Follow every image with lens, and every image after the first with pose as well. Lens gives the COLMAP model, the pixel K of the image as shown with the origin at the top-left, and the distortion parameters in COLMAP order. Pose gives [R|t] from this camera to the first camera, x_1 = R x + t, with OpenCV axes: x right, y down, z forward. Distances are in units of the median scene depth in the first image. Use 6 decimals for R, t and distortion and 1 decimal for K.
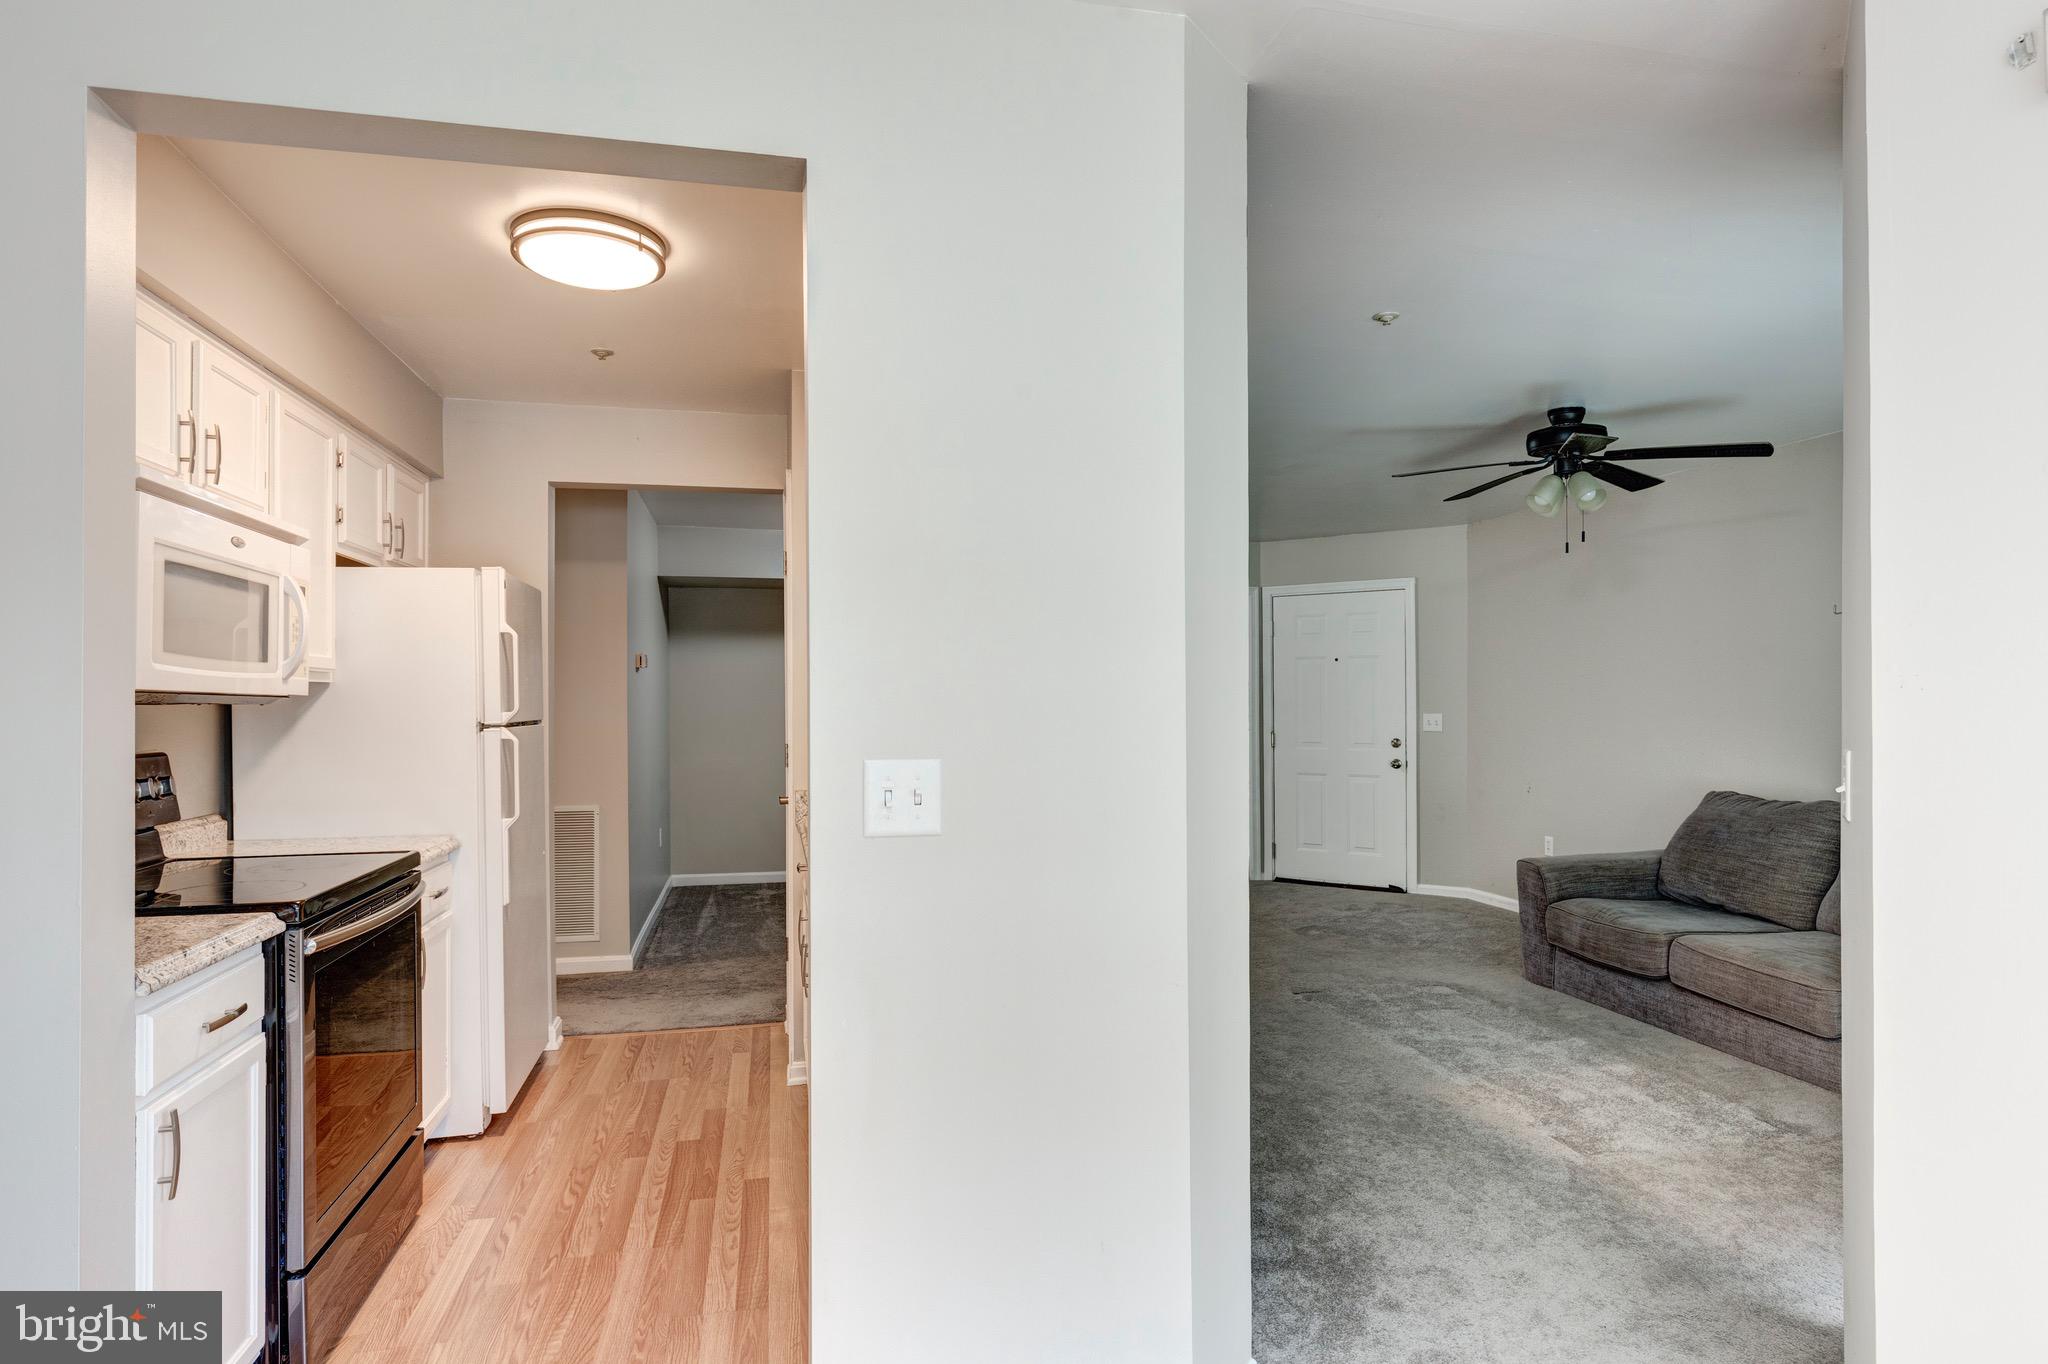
lens RADIAL K [[1095.1, 0, 1002.6], [0, 1095.1, 688.2], [0, 0, 1]] dist [0.002727, 0.000456]
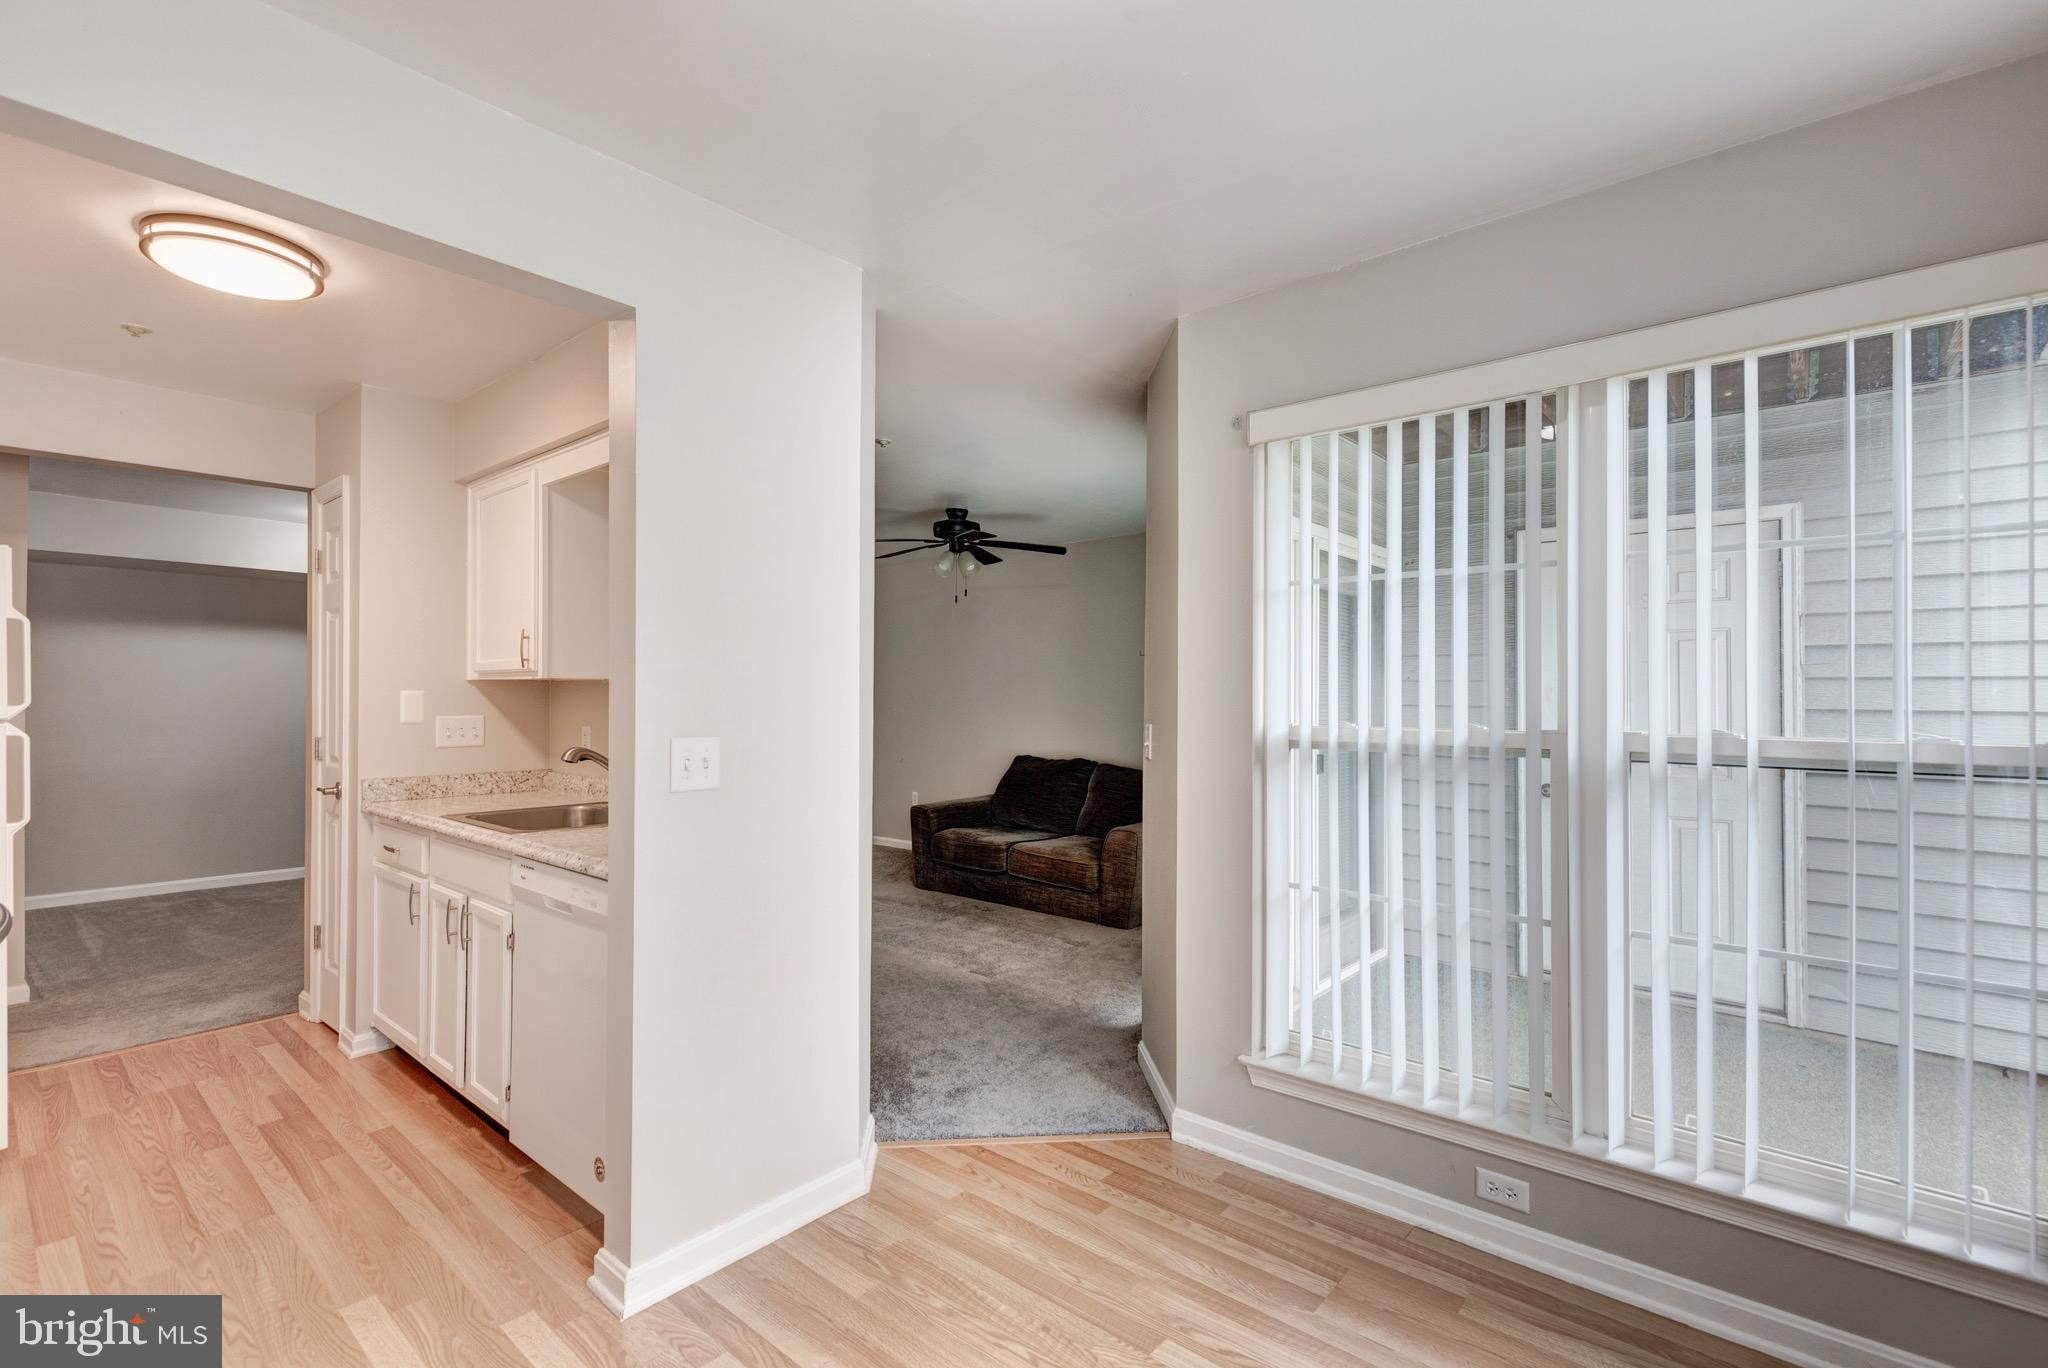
lens RADIAL K [[928.6, 0, 1016.8], [0, 928.6, 685.5], [0, 0, 1]] dist [0.009130, -0.000680]
pose [[0.799597, 0.012792, 0.600400, -0.202310], [-0.011500, 0.999916, -0.005987, -0.000168], [-0.600427, -0.002117, 0.799677, -0.095916]]
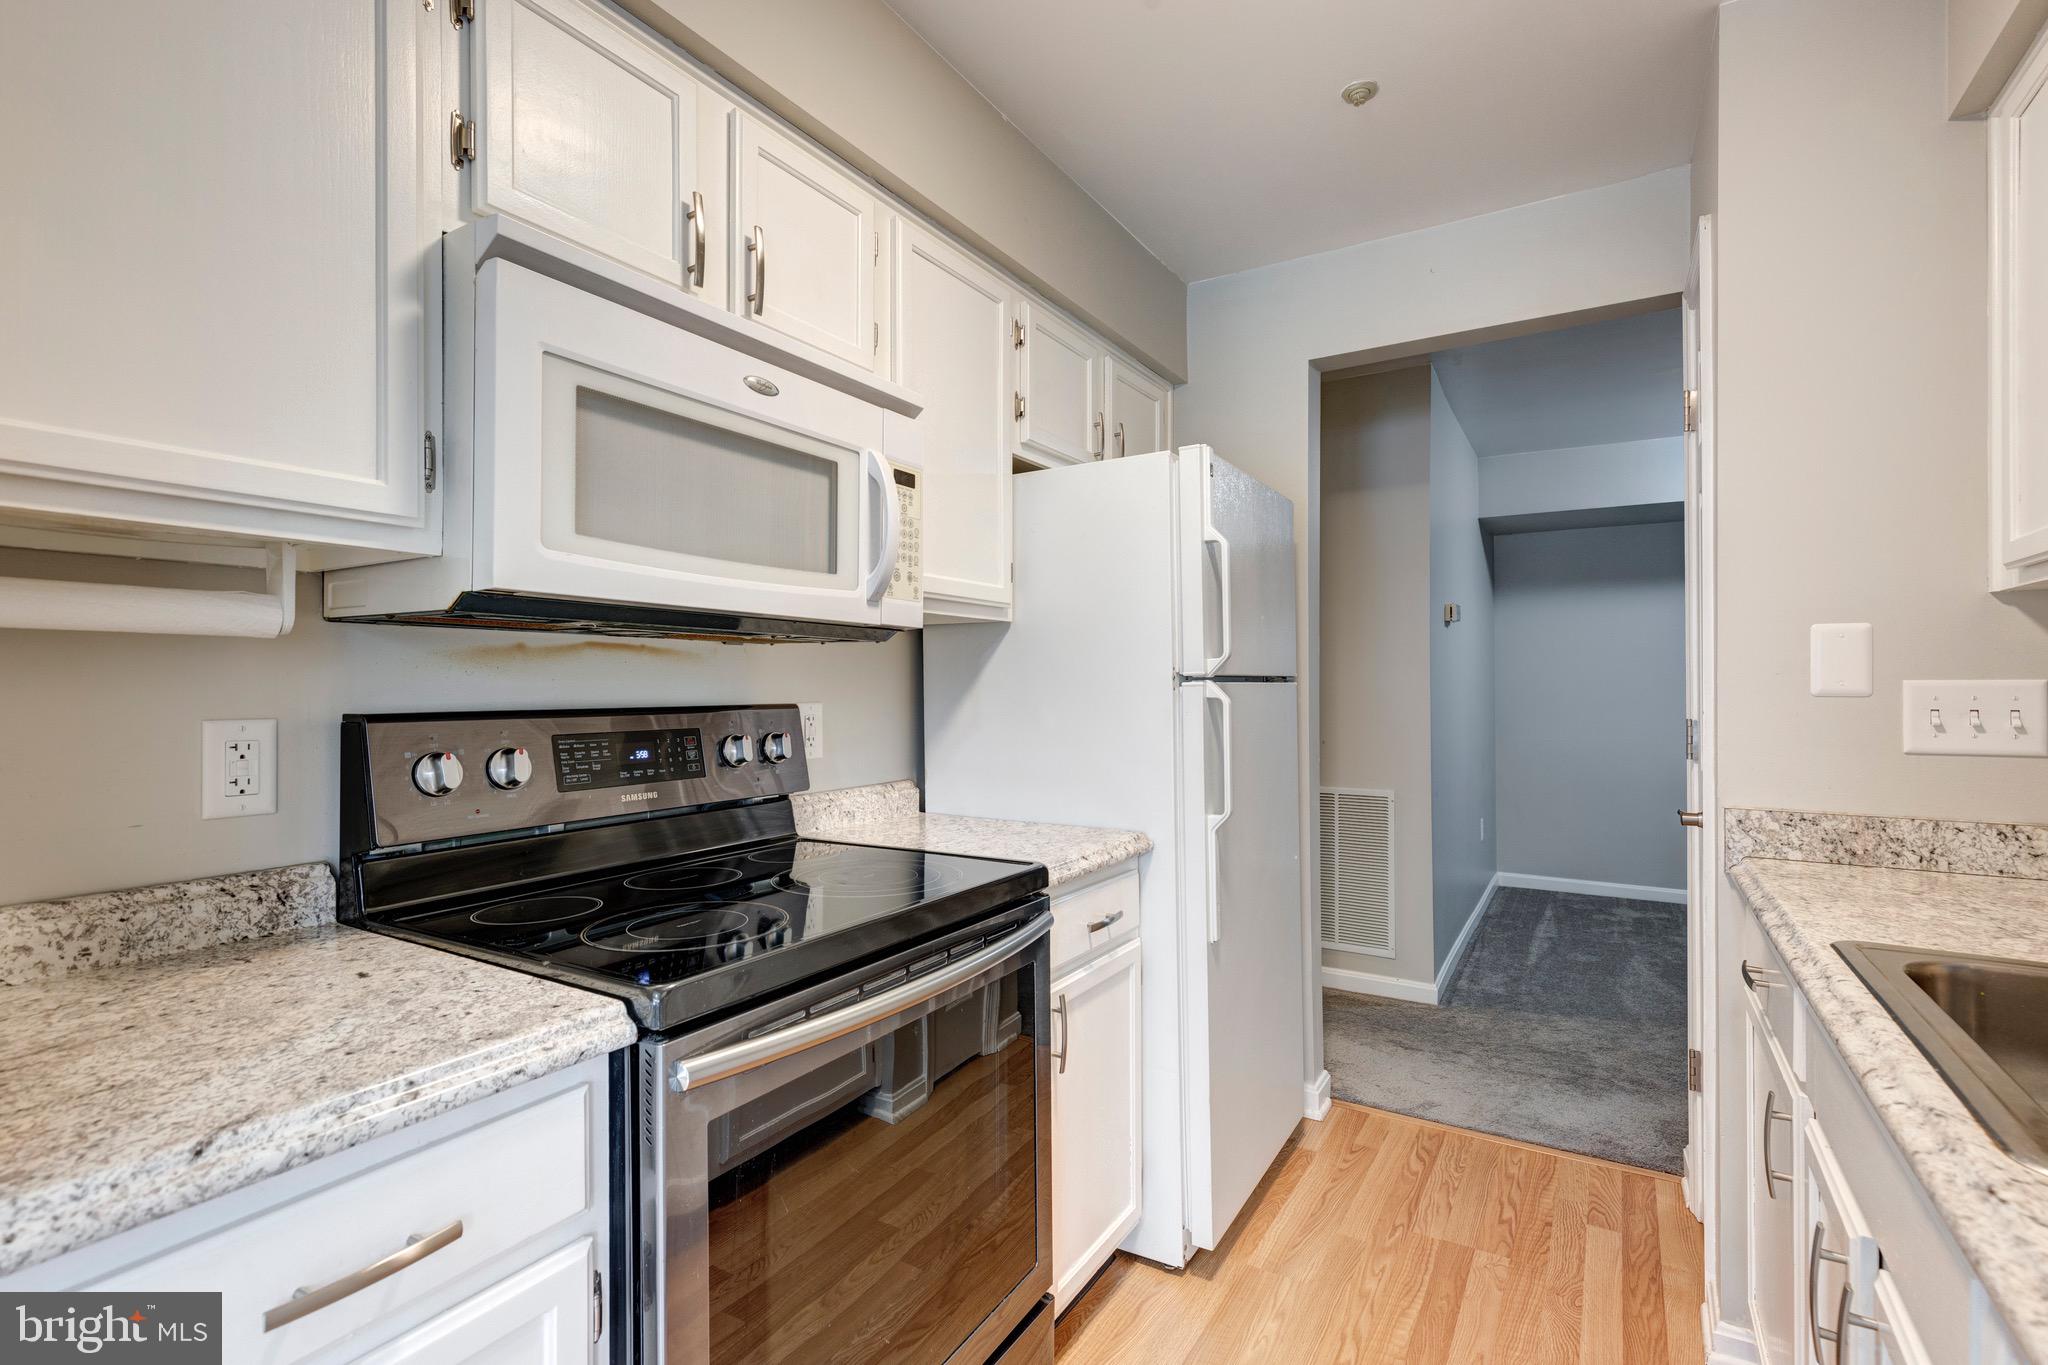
lens RADIAL K [[943.3, 0, 1031.2], [0, 943.3, 685.3], [0, 0, 1]] dist [0.002951, -0.000226]
pose [[0.723547, 0.003331, -0.690267, -0.105405], [0.006830, 0.999905, 0.011984, 0.024501], [0.690241, -0.013385, 0.723456, 0.399404]]
